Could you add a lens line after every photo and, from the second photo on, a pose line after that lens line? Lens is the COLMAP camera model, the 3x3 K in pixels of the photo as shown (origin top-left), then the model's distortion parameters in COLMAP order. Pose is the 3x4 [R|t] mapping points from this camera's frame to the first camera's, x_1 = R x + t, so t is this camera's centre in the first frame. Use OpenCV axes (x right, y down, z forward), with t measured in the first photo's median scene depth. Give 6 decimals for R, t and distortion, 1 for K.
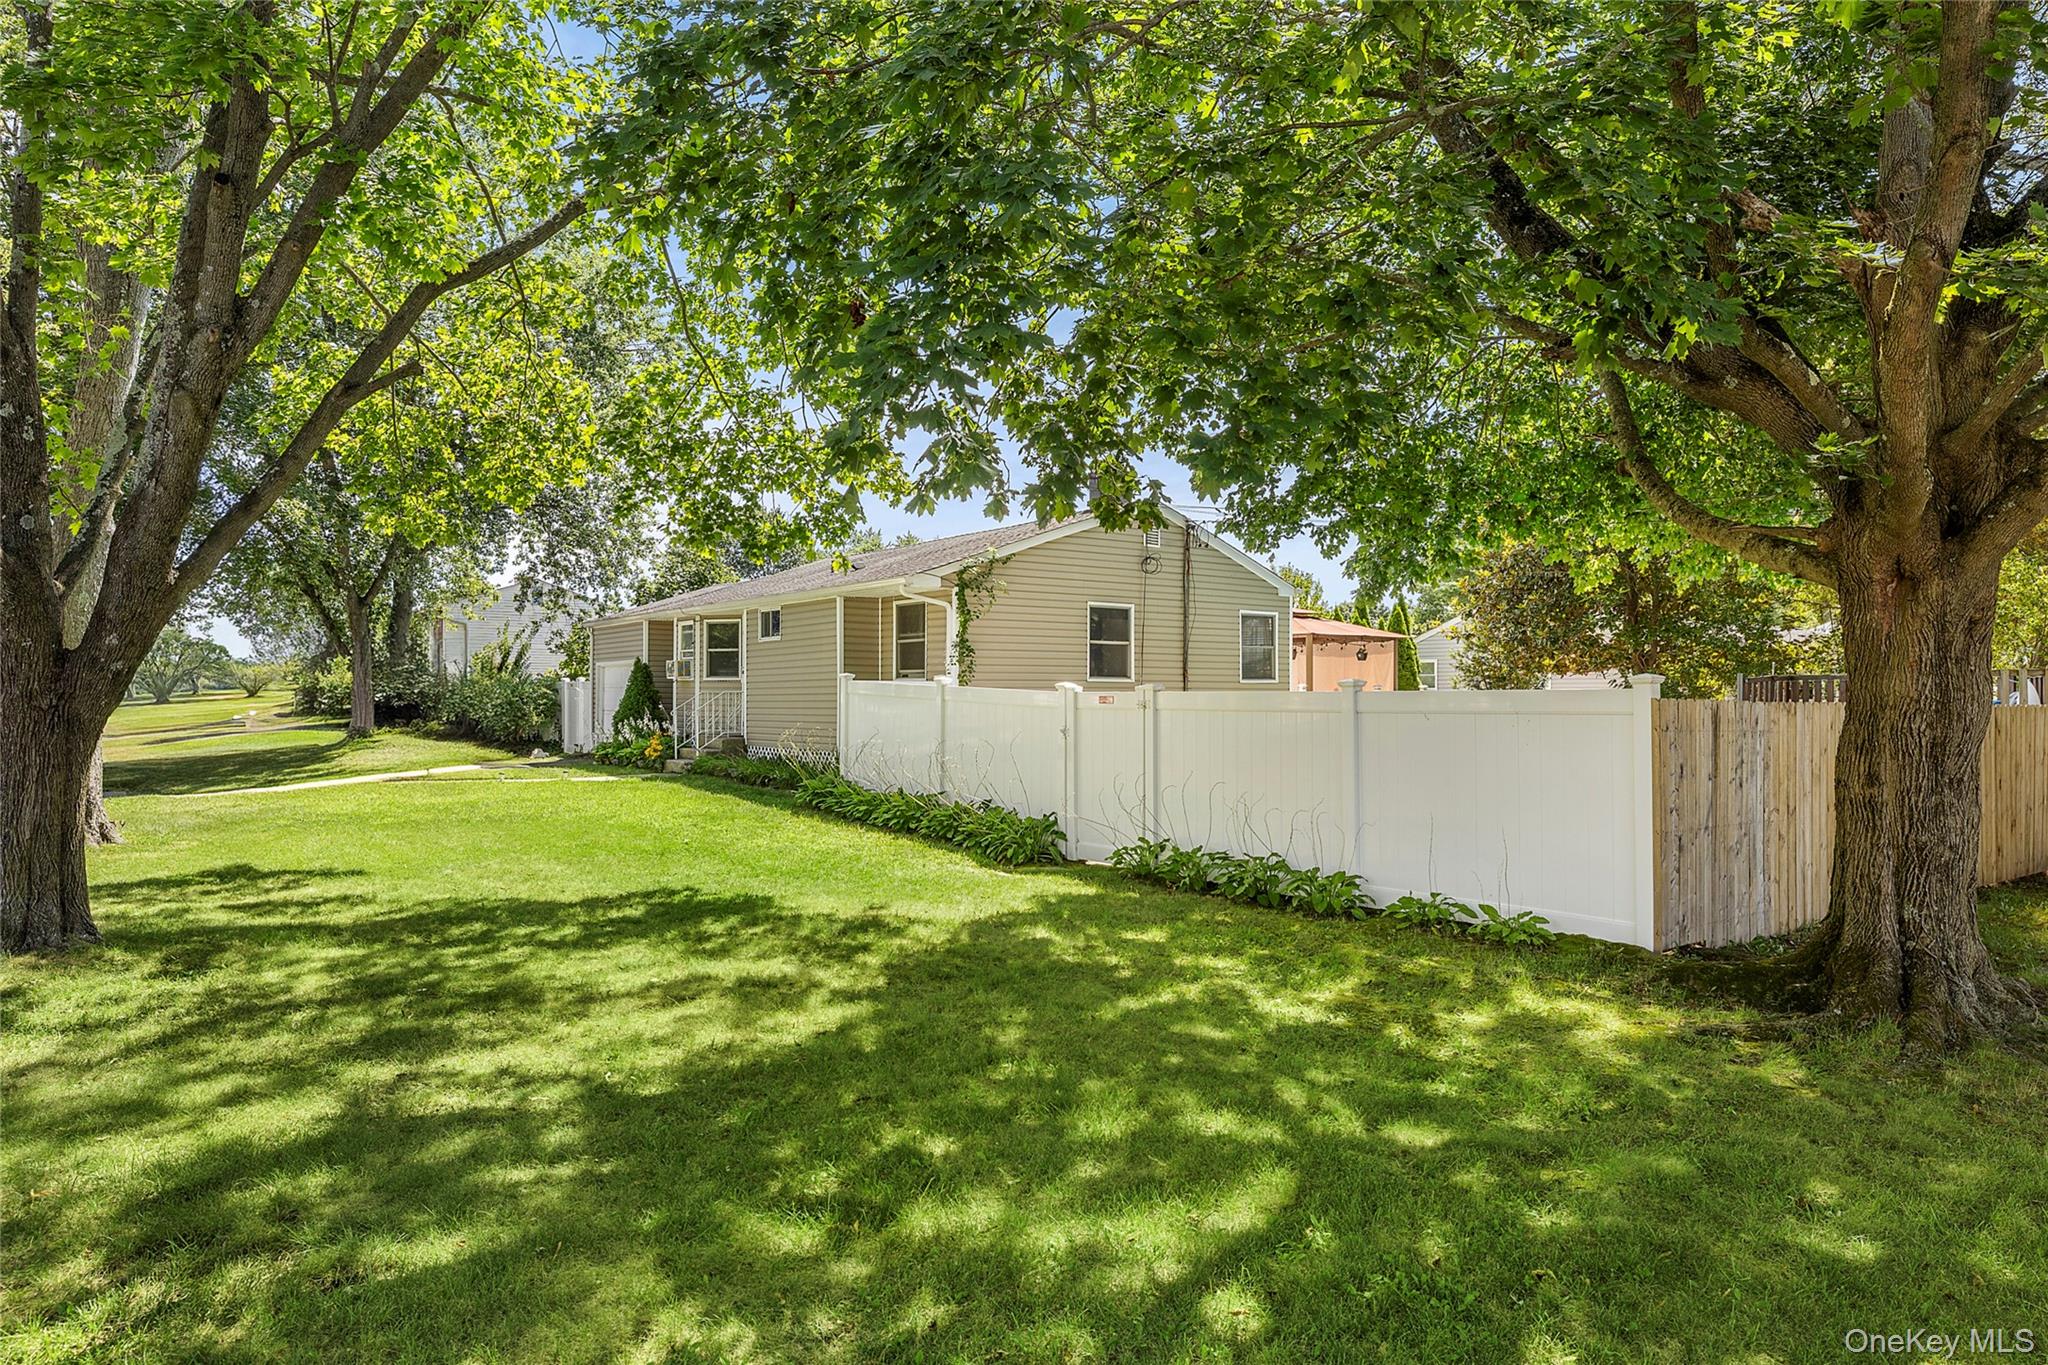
lens RADIAL K [[1248.7, 0, 1018.0], [0, 1248.7, 685.2], [0, 0, 1]] dist [0.002852, 0.000203]
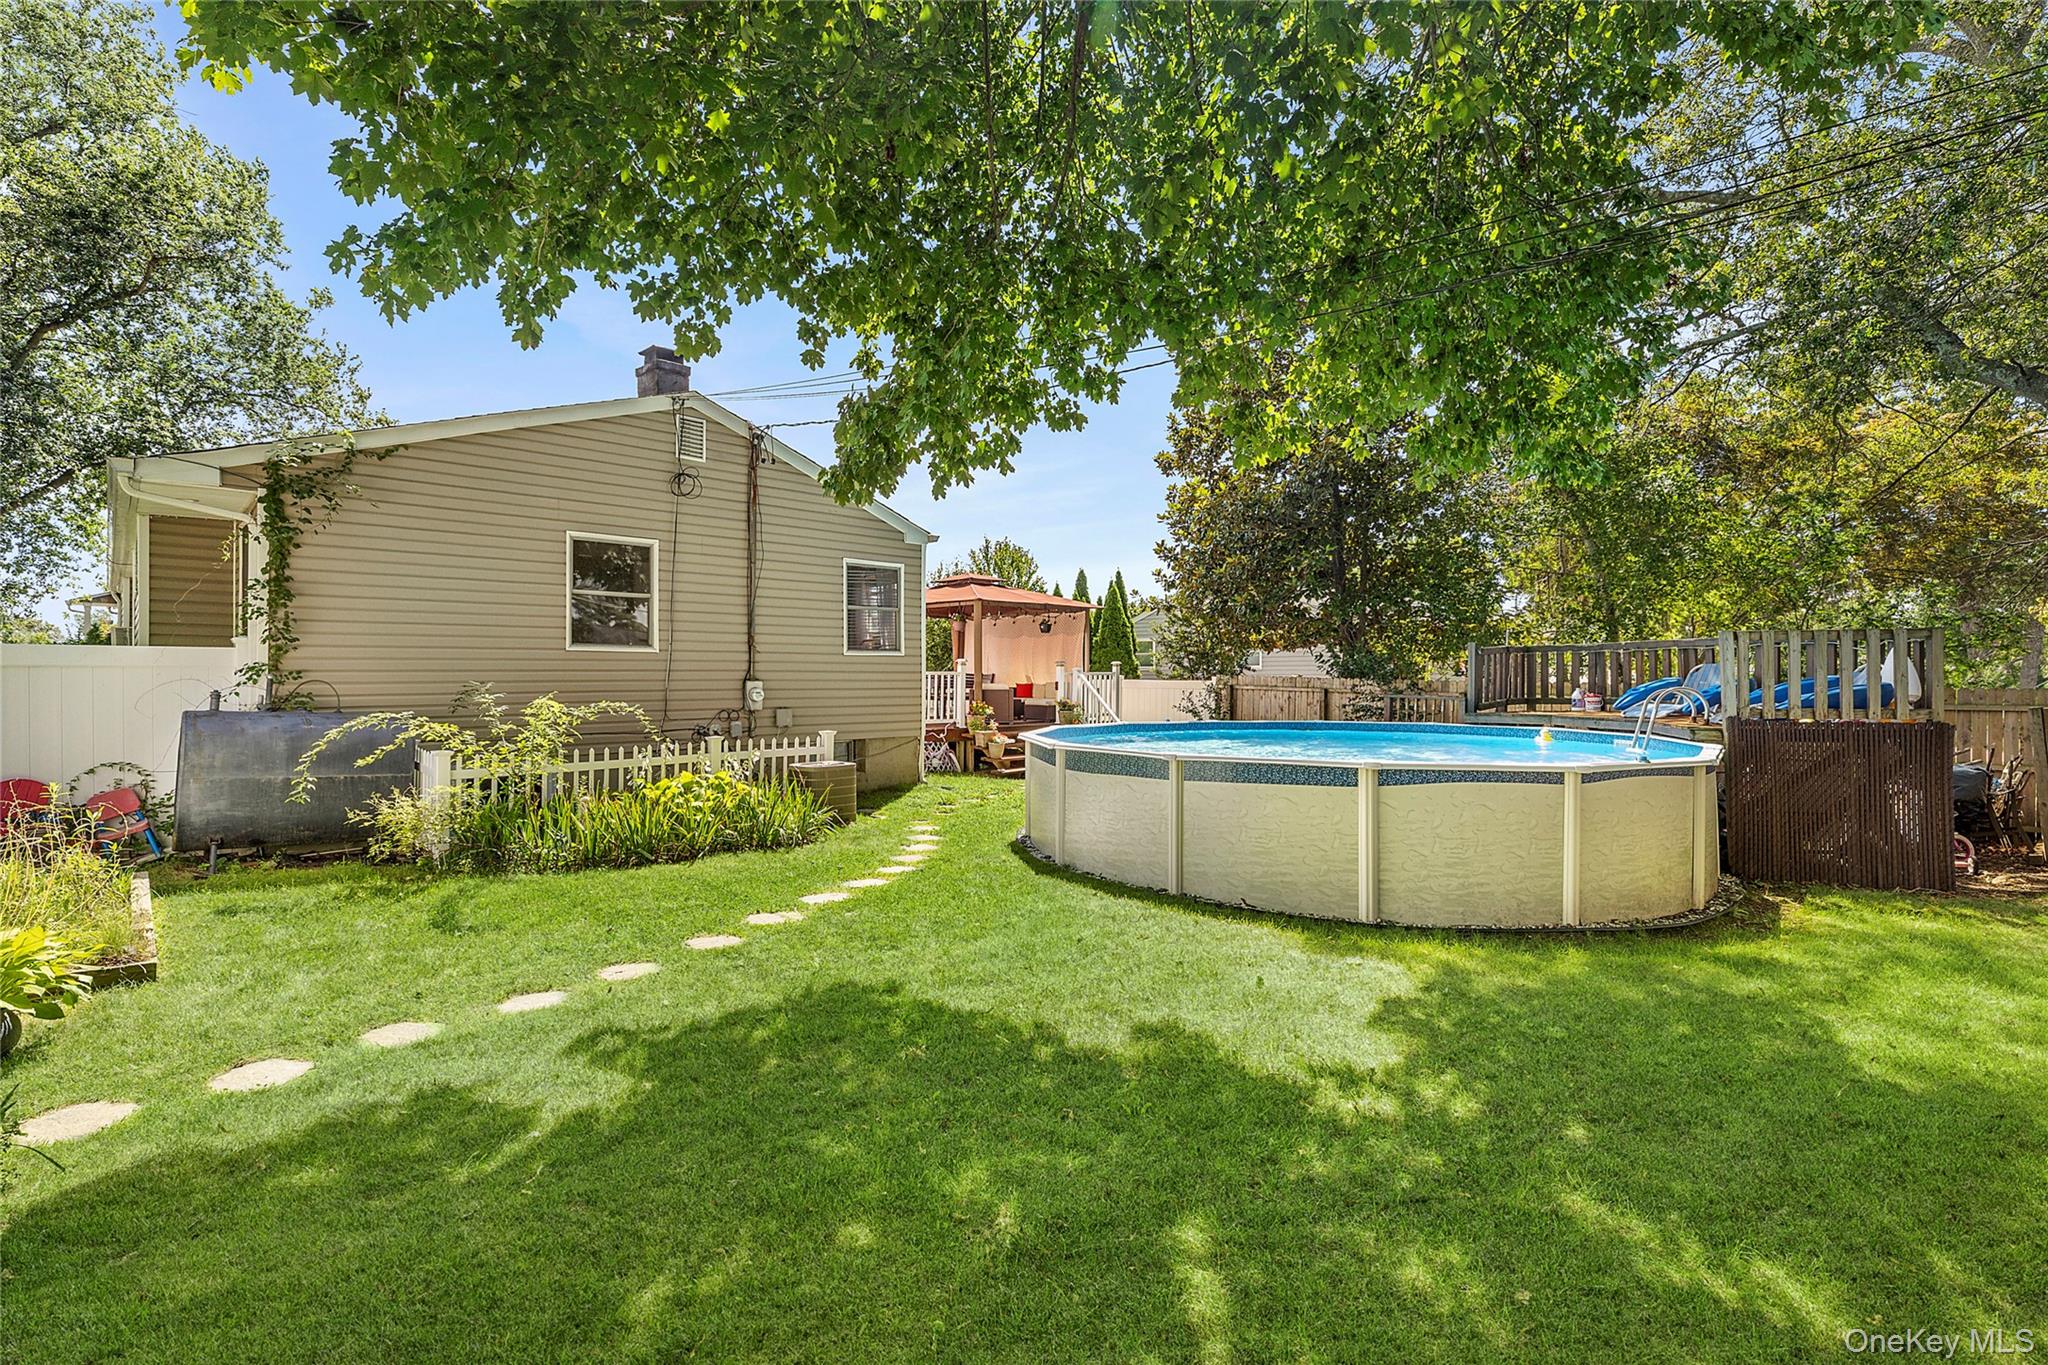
lens RADIAL K [[919.7, 0, 1030.0], [0, 919.7, 680.4], [0, 0, 1]] dist [-0.000638, -0.000047]
pose [[0.991784, -0.002574, 0.127894, 0.183889], [0.001195, 0.999940, 0.010859, 0.006155], [-0.127914, -0.010617, 0.991728, 0.368477]]
